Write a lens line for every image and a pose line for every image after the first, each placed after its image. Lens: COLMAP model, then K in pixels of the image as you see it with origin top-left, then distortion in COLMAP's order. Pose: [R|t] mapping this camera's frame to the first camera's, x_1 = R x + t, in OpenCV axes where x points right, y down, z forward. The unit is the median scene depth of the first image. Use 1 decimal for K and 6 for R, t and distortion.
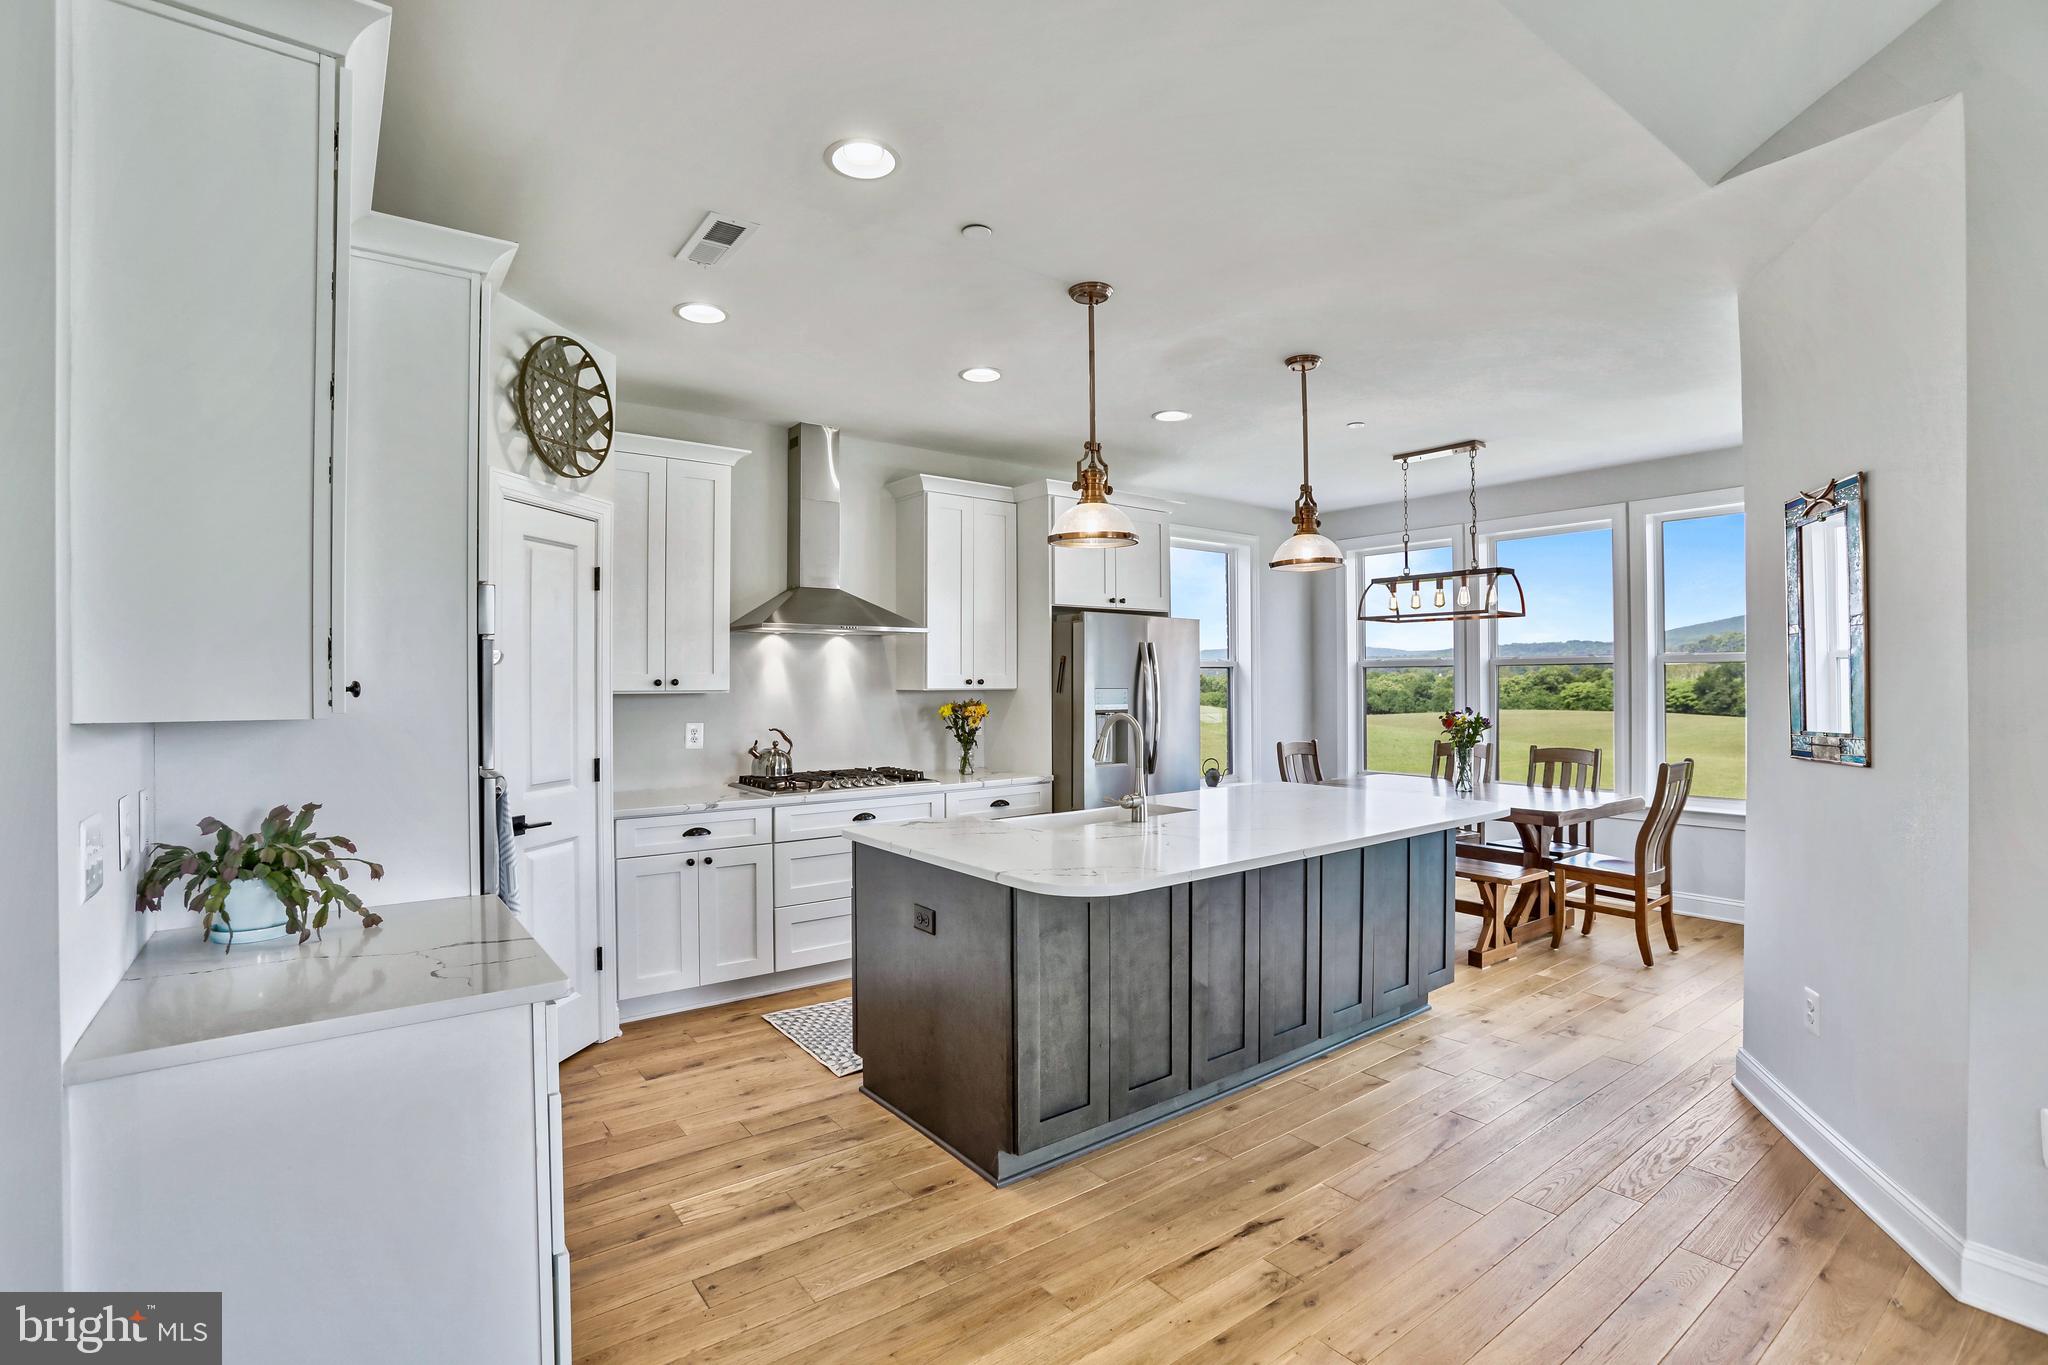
lens RADIAL K [[931.7, 0, 1022.6], [0, 931.7, 678.5], [0, 0, 1]] dist [-0.003196, -0.000104]
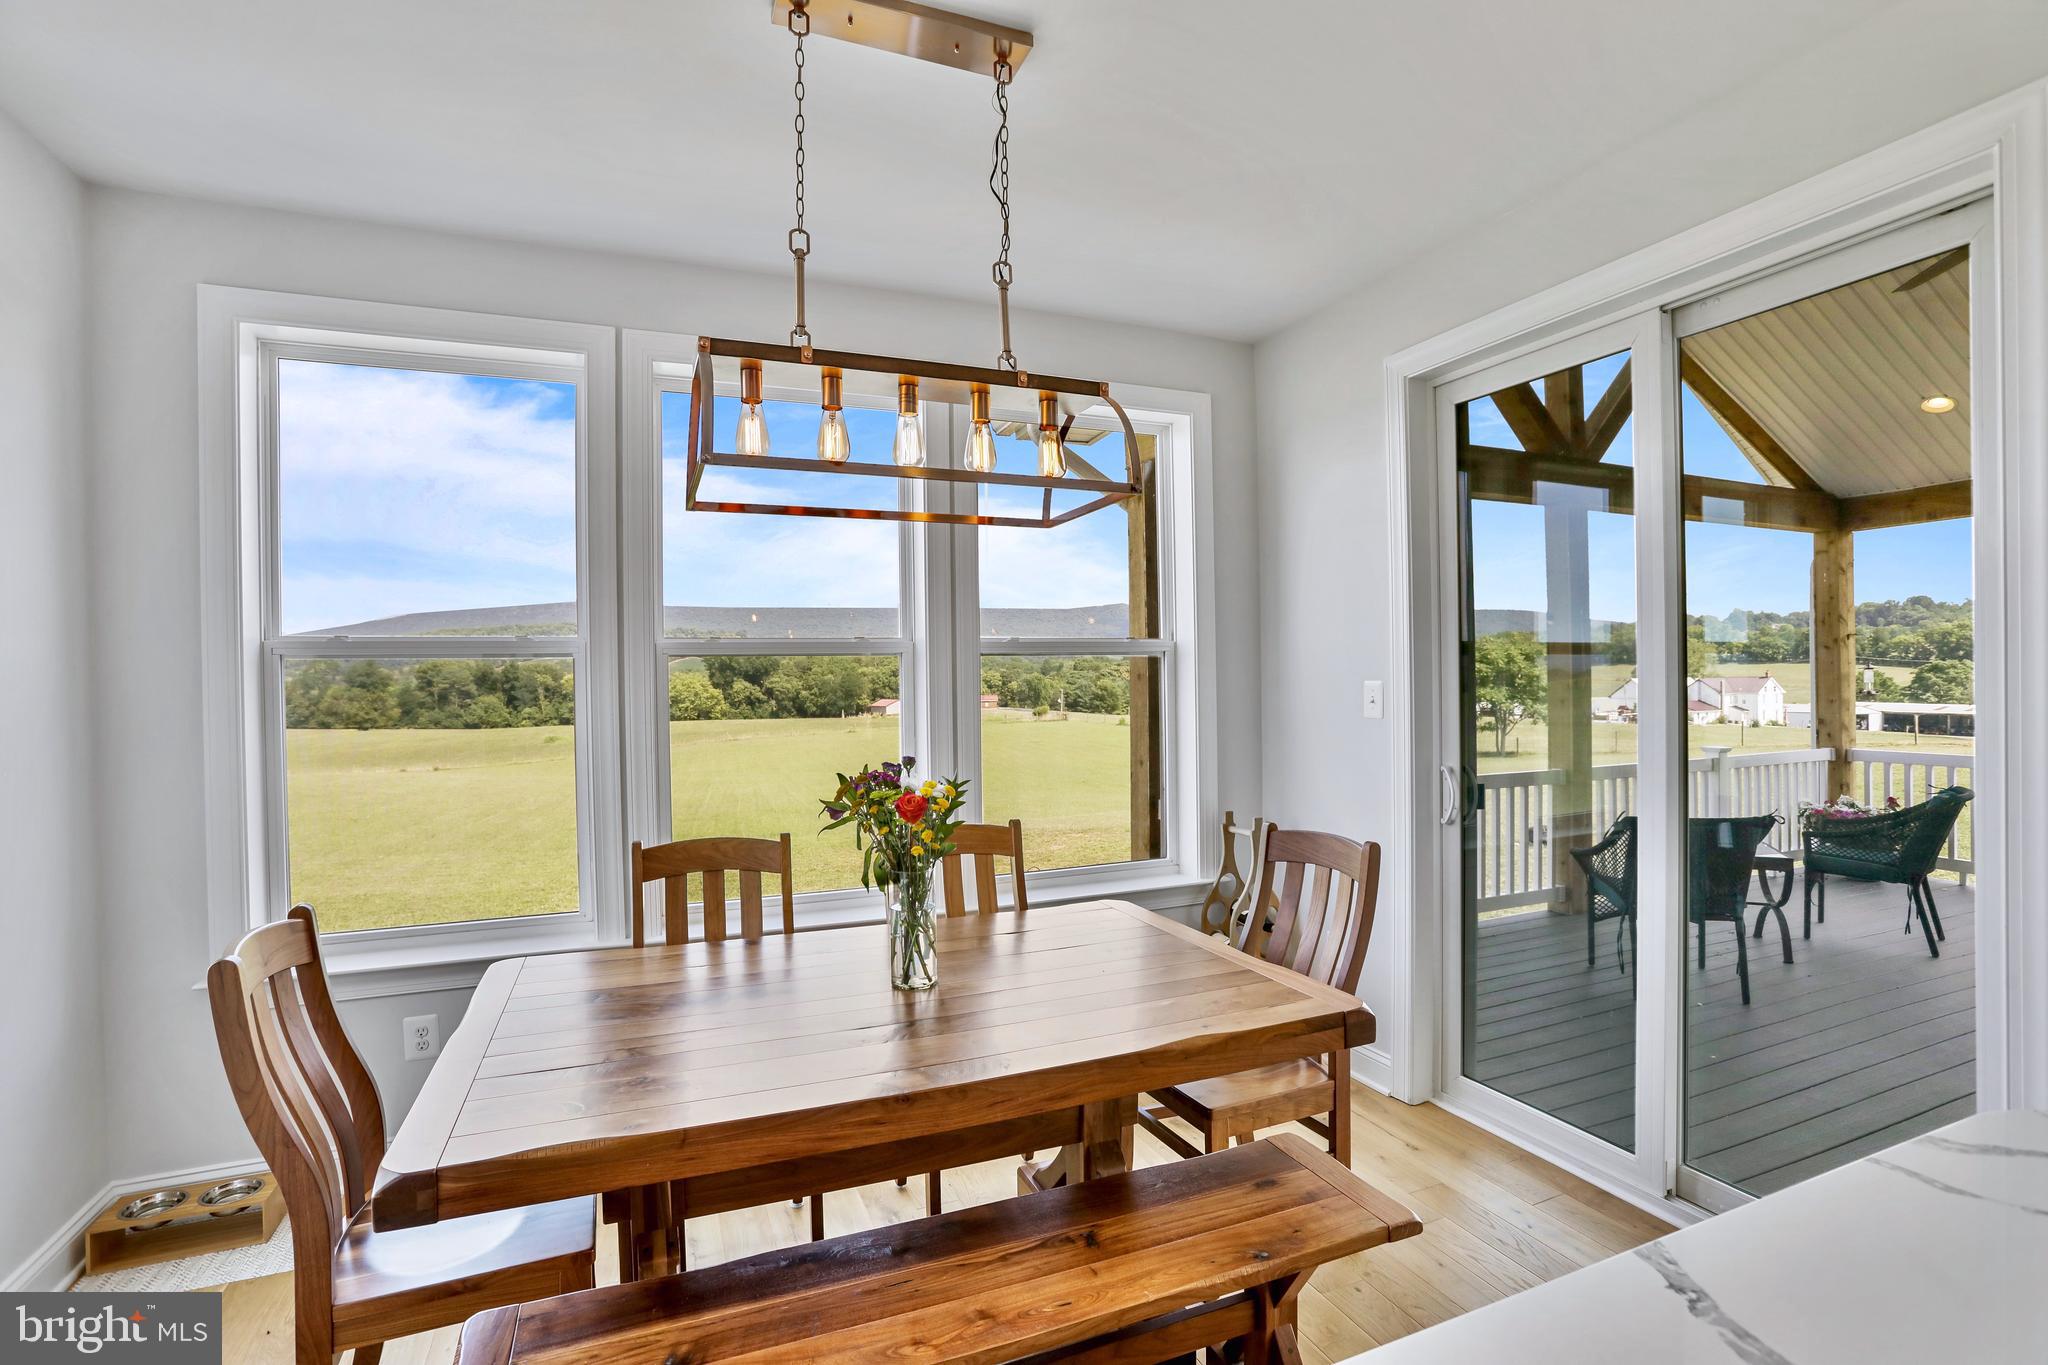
lens RADIAL K [[931.7, 0, 1022.2], [0, 931.7, 681.5], [0, 0, 1]] dist [-0.003196, -0.000104]
pose [[0.246336, -0.000636, 0.969184, 0.612927], [0.009576, 0.999953, -0.001777, -0.040033], [-0.969137, 0.009719, 0.246331, 3.084747]]
